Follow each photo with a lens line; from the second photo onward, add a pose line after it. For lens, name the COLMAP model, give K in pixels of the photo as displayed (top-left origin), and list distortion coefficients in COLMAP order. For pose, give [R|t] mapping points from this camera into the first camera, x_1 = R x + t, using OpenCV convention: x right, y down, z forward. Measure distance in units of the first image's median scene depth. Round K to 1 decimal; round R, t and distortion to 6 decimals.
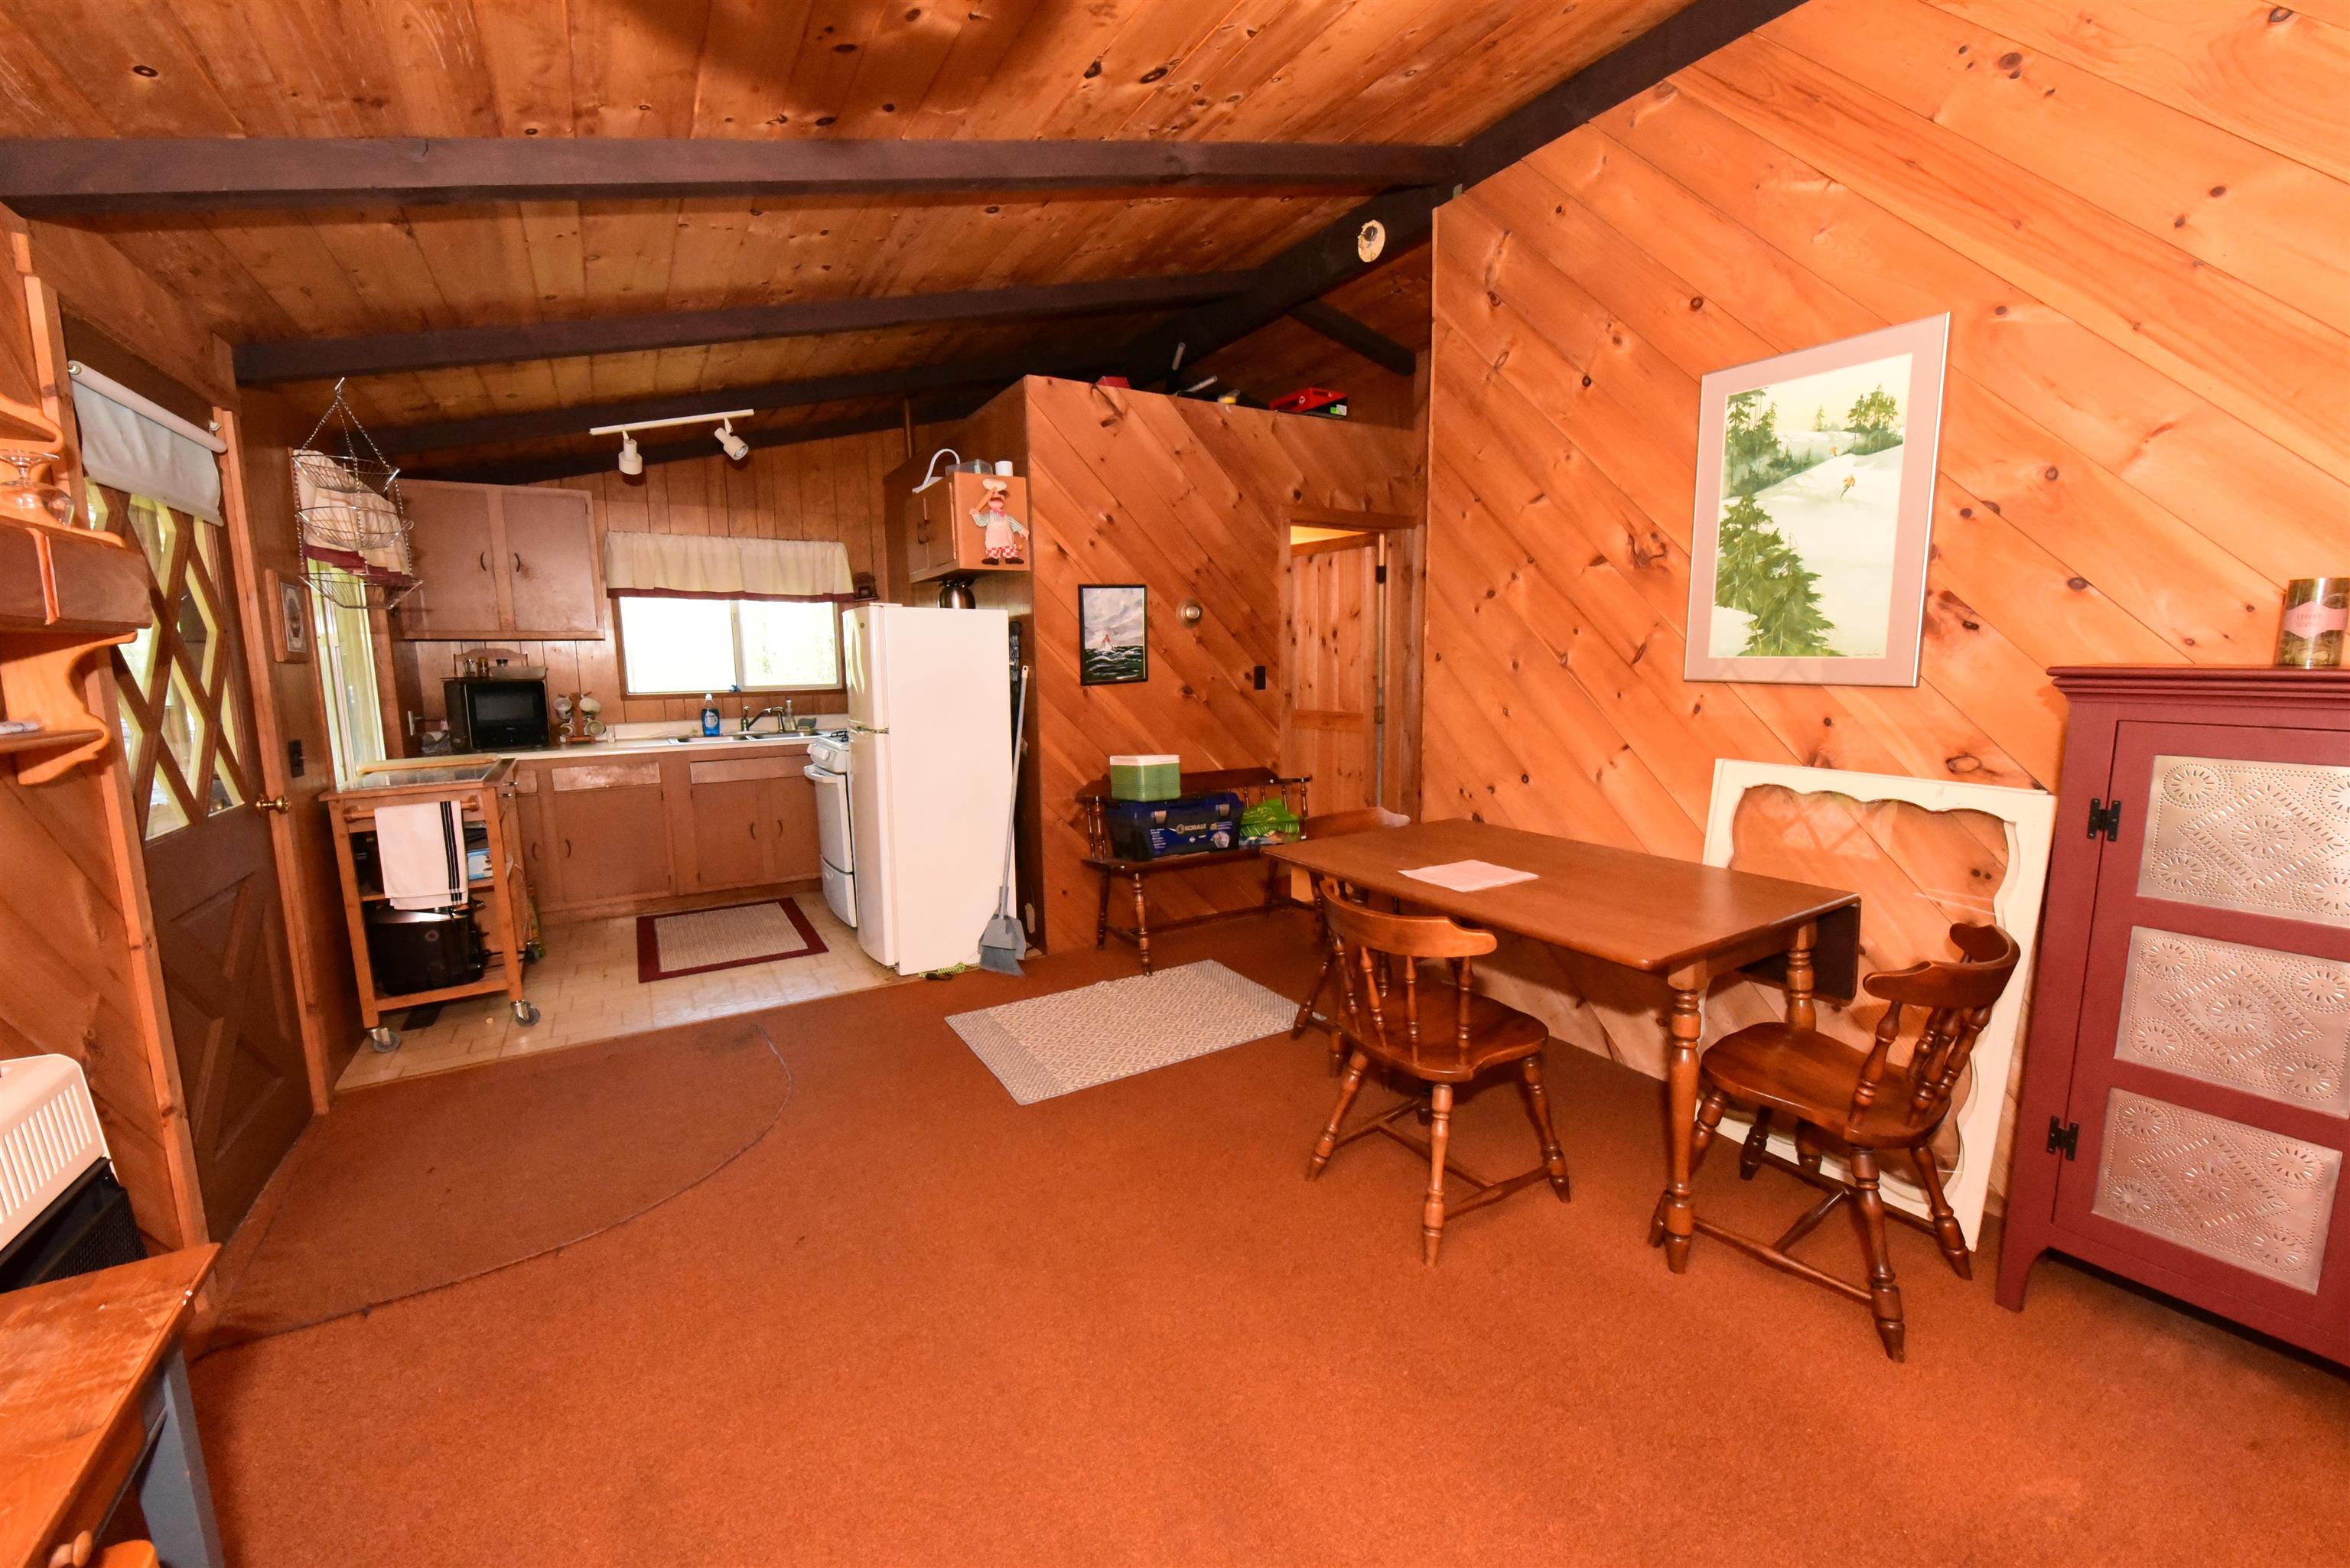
lens RADIAL K [[929.7, 0, 1186.6], [0, 929.7, 779.1], [0, 0, 1]] dist [-0.002529, -0.003721]
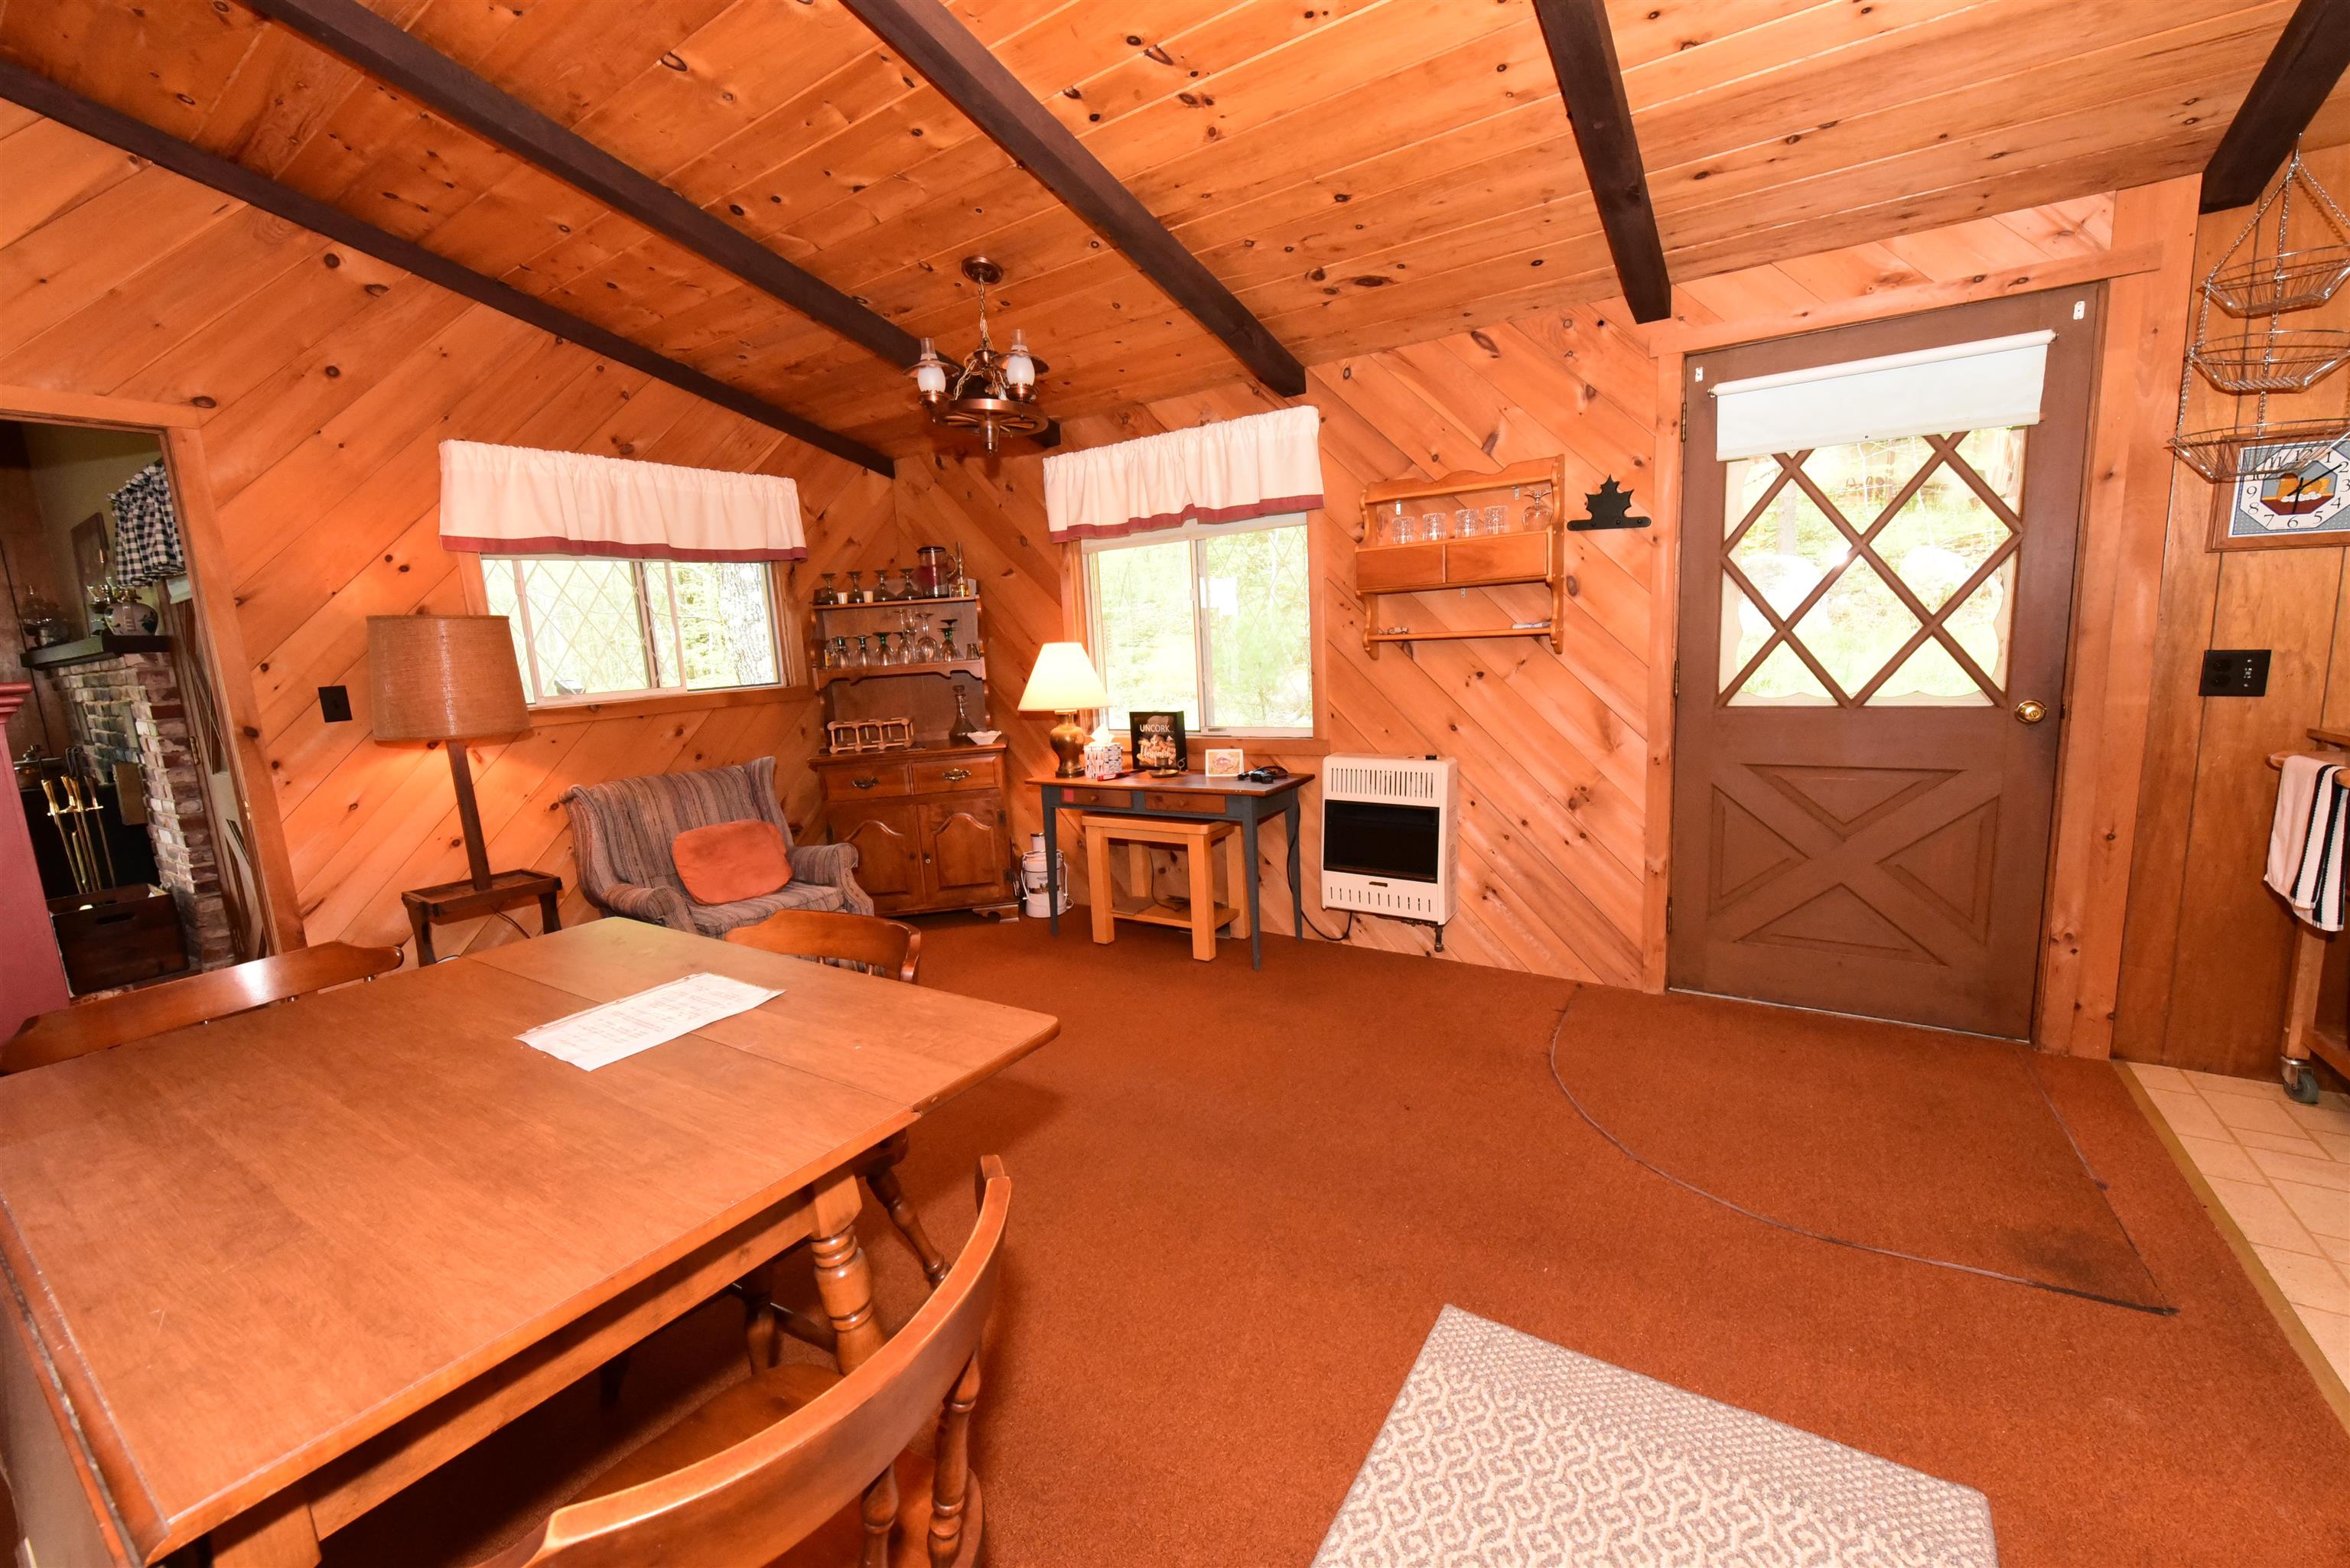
lens RADIAL K [[929.7, 0, 1186.6], [0, 929.7, 779.1], [0, 0, 1]] dist [-0.002529, -0.003721]
pose [[-0.905475, 0.118530, -0.407511, 0.126111], [0.004127, 0.962621, 0.270820, -0.109175], [0.424379, 0.243539, -0.872119, 0.934336]]
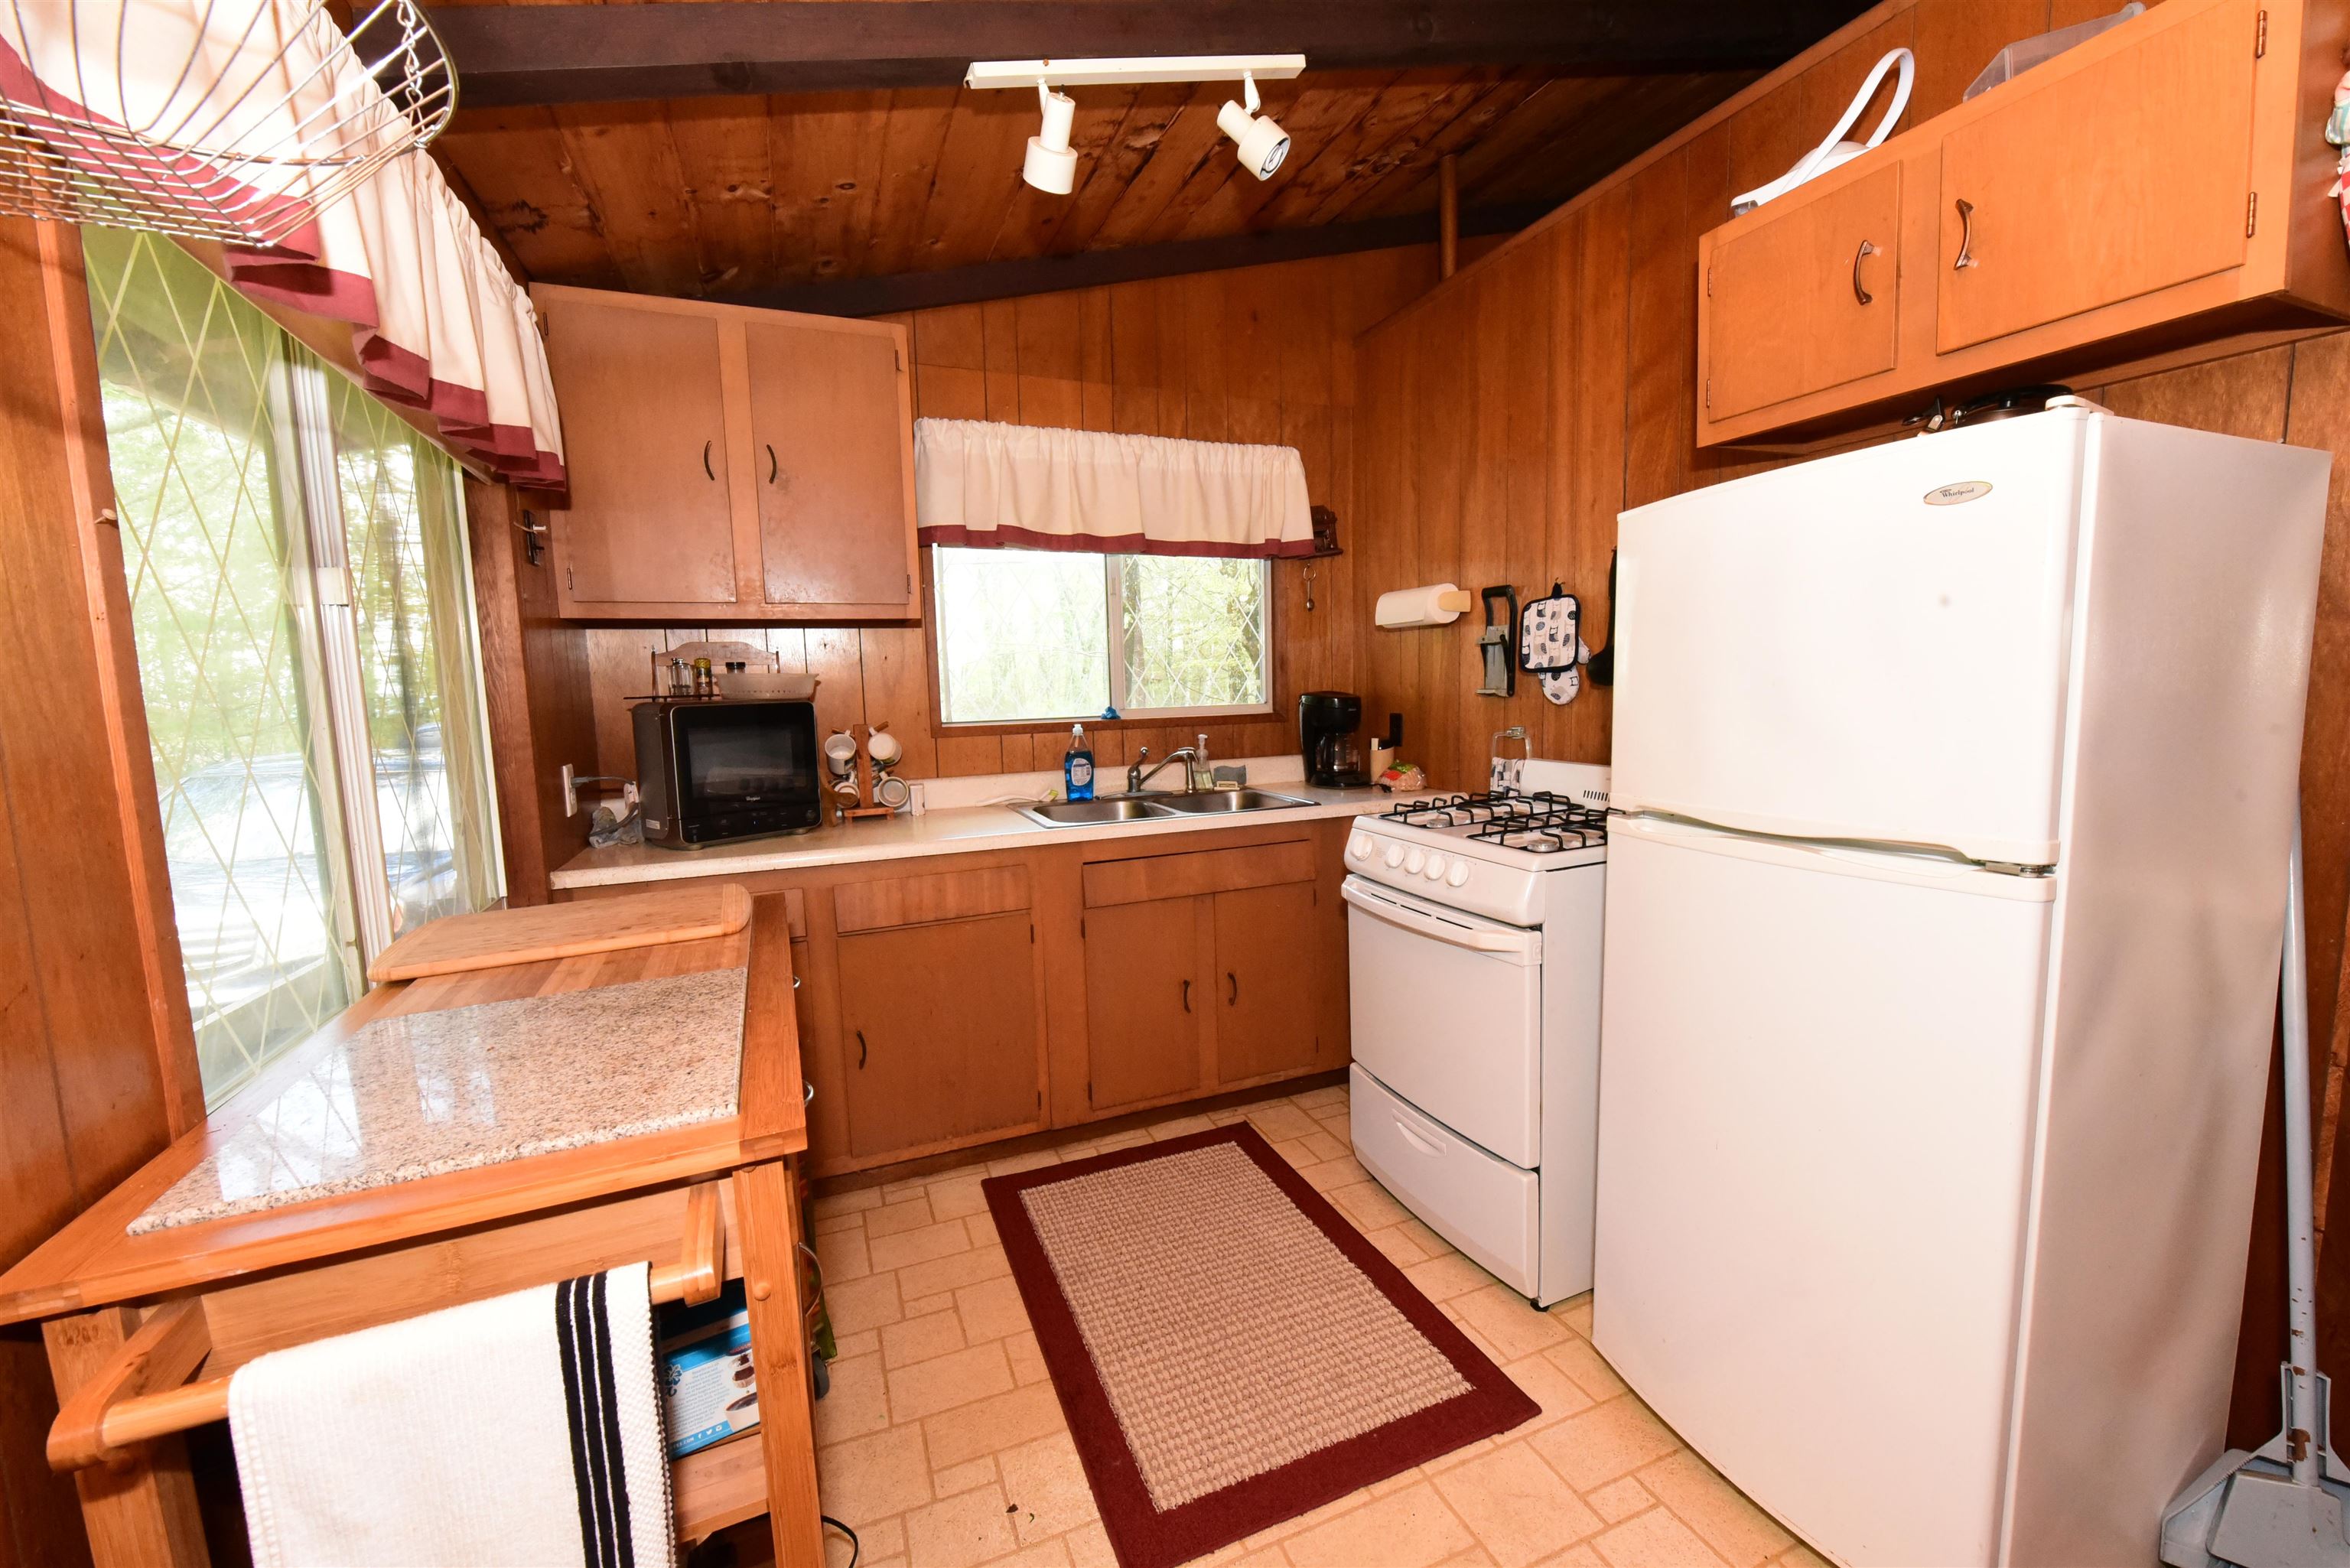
lens RADIAL K [[929.7, 0, 1186.6], [0, 929.7, 779.1], [0, 0, 1]] dist [-0.002529, -0.003721]
pose [[0.988503, 0.004480, -0.151134, -0.489091], [-0.007245, 0.999816, -0.017750, -0.066293], [0.151027, 0.018641, 0.988354, 0.625924]]
